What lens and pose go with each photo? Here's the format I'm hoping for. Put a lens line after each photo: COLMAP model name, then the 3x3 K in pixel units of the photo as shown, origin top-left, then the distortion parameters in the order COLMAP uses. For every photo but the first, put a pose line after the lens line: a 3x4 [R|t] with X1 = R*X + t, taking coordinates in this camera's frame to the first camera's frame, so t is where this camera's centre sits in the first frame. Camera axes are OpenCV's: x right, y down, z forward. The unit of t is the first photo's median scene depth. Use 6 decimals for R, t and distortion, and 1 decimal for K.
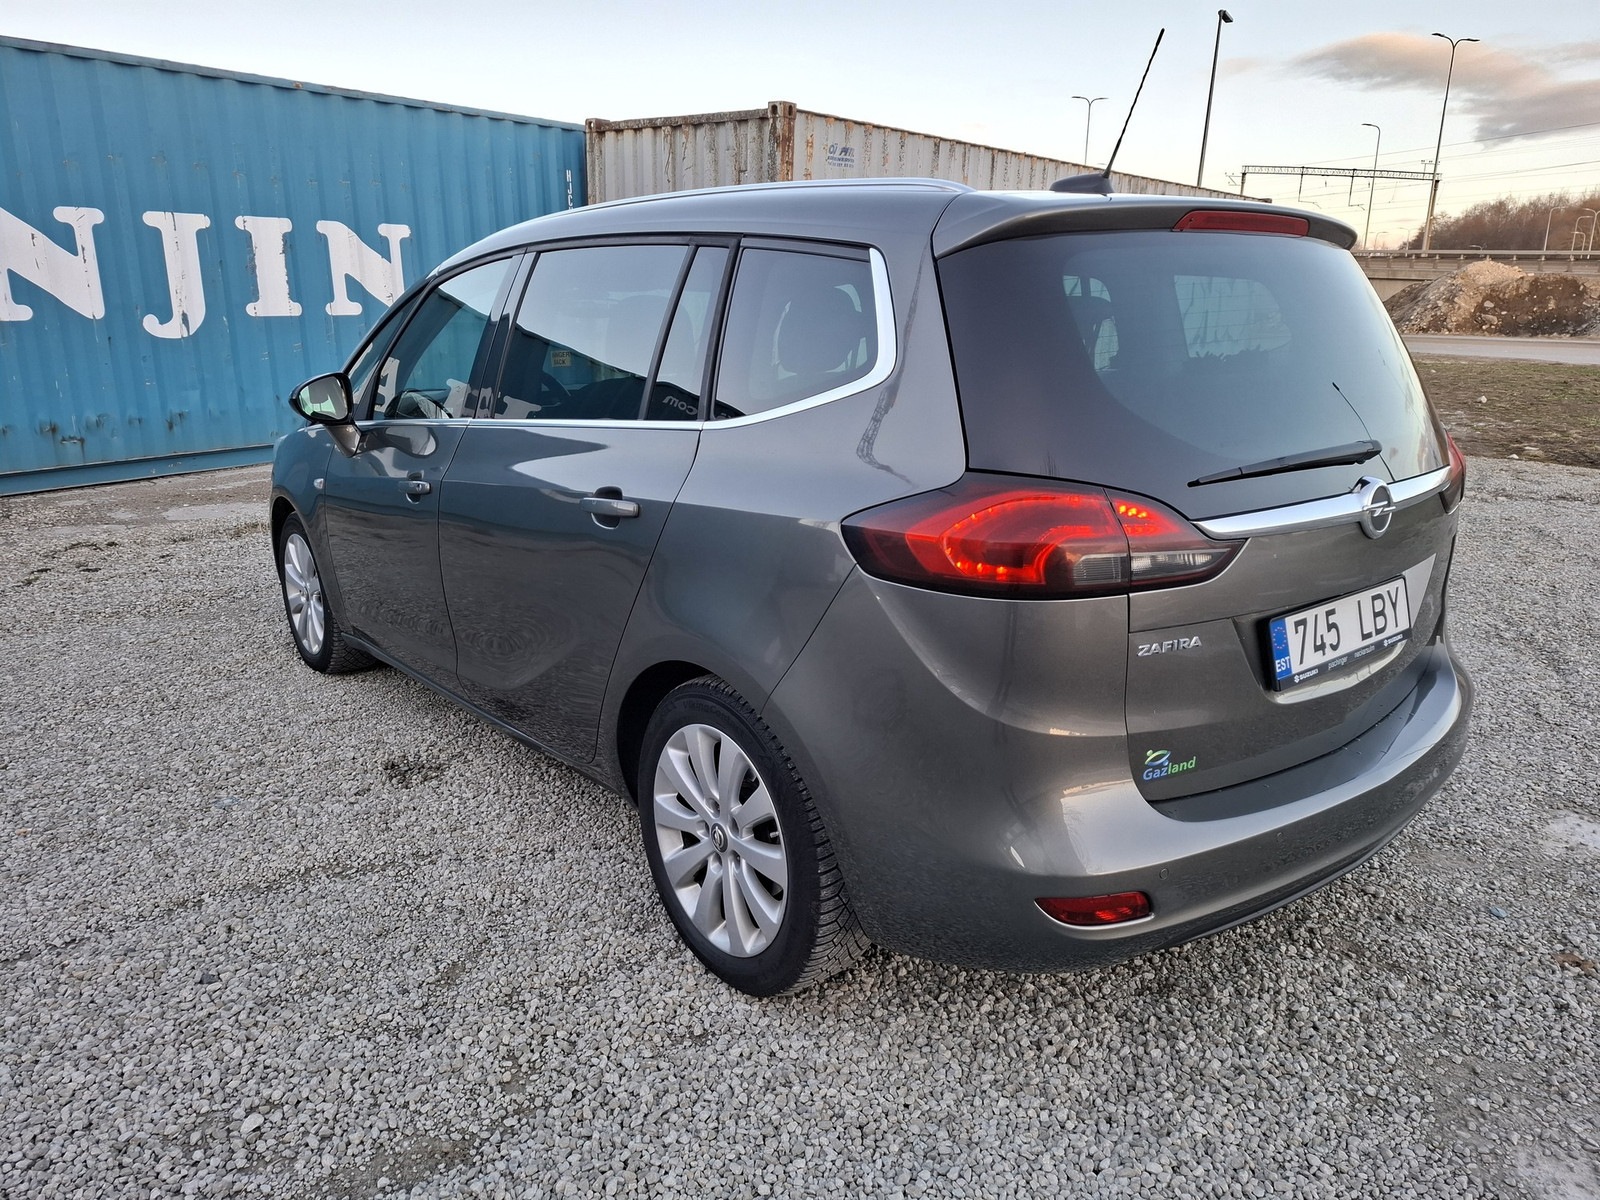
lens RADIAL K [[1097.6, 0, 800.0], [0, 1097.6, 600.0], [0, 0, 1]] dist [0.081987, -0.047012]
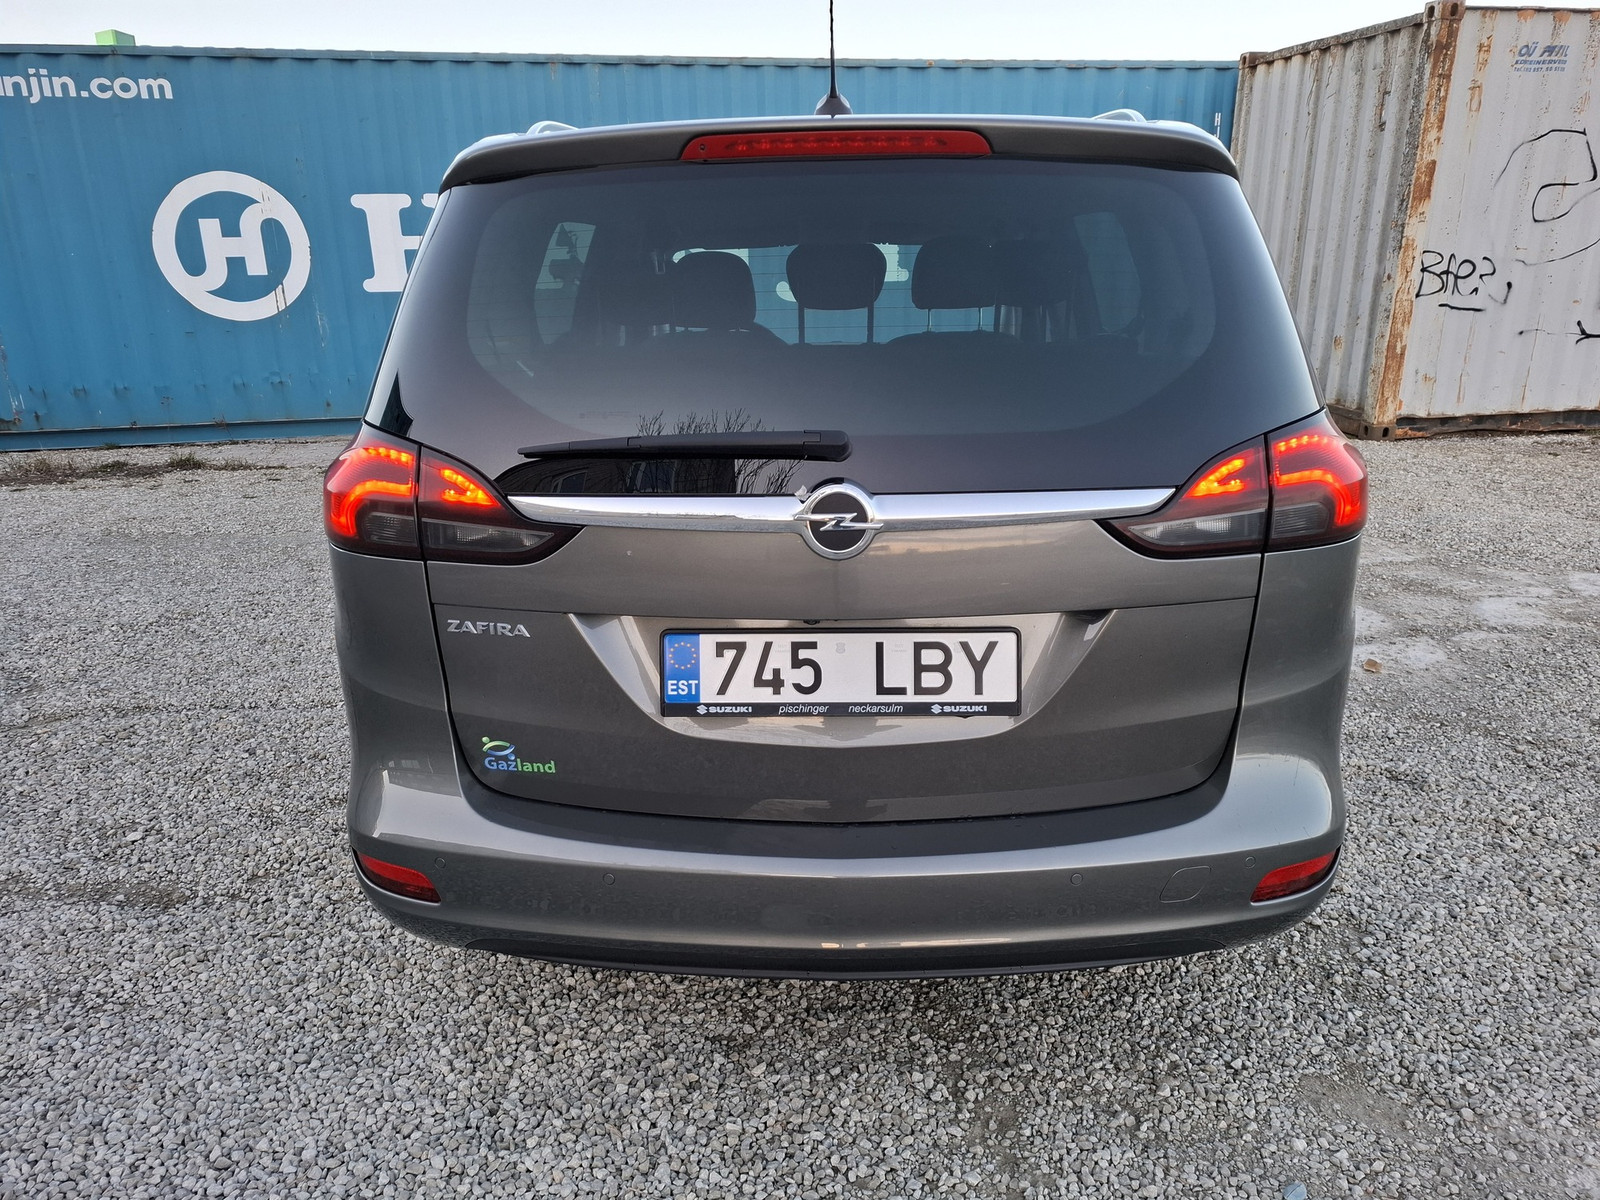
lens RADIAL K [[1097.6, 0, 800.0], [0, 1097.6, 600.0], [0, 0, 1]] dist [0.081987, -0.047012]
pose [[0.774169, 0.176564, -0.607855, 0.196254], [-0.156401, 0.983890, 0.086598, -0.018368], [0.613353, 0.028027, 0.789312, 0.078159]]
